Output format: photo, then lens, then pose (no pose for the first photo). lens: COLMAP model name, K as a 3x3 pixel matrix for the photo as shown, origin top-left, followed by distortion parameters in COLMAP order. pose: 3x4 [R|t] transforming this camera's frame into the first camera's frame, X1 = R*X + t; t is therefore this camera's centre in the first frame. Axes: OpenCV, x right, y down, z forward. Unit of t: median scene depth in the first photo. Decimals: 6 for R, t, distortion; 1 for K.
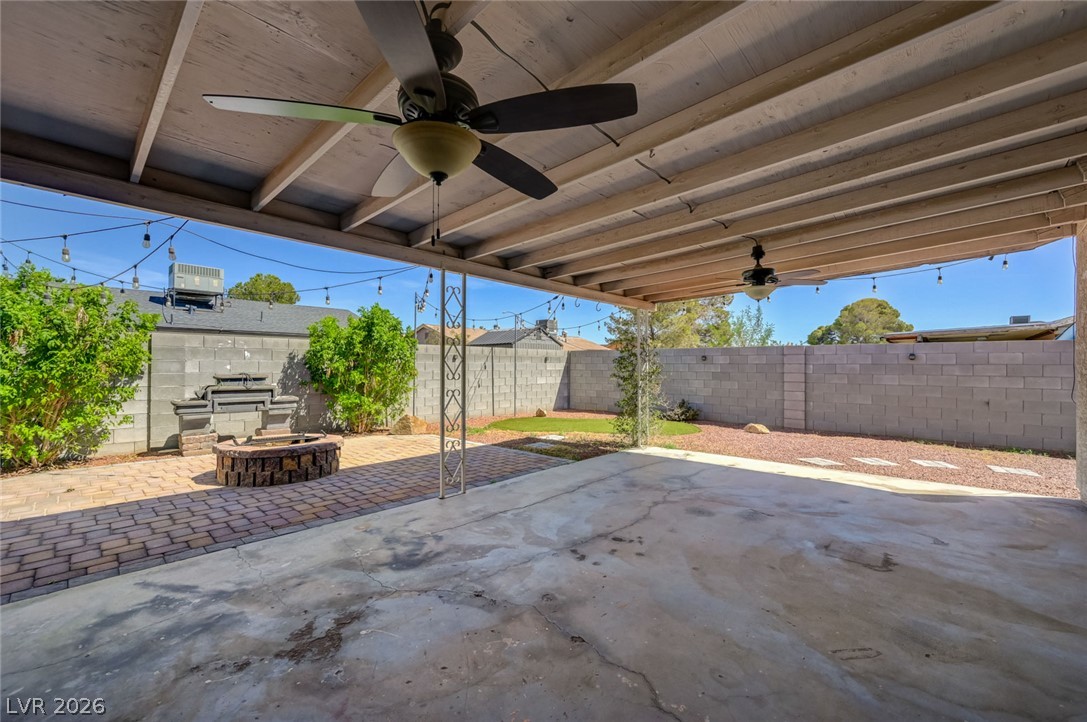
lens RADIAL K [[431.8, 0, 540.7], [0, 431.8, 357.3], [0, 0, 1]] dist [-0.003389, 0.000459]
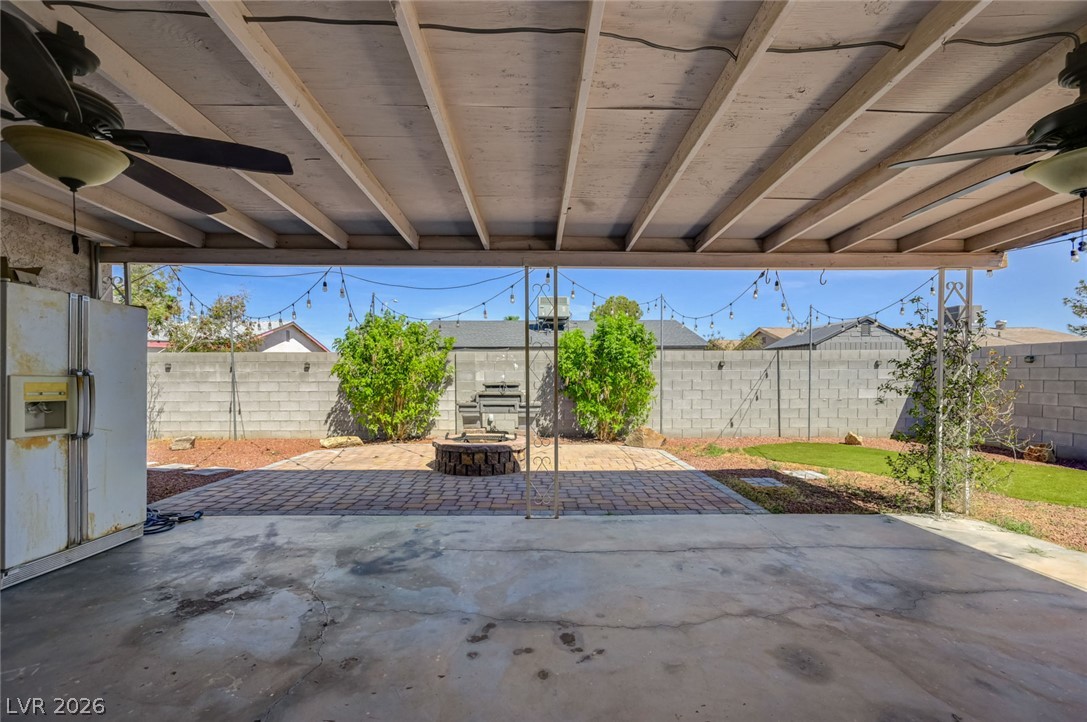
lens RADIAL K [[431.8, 0, 546.3], [0, 431.8, 387.3], [0, 0, 1]] dist [-0.003389, 0.000459]
pose [[0.693224, 0.014934, -0.720567, 0.442568], [0.019874, 0.999009, 0.039825, 0.011611], [0.720448, -0.041928, 0.692241, 0.386845]]
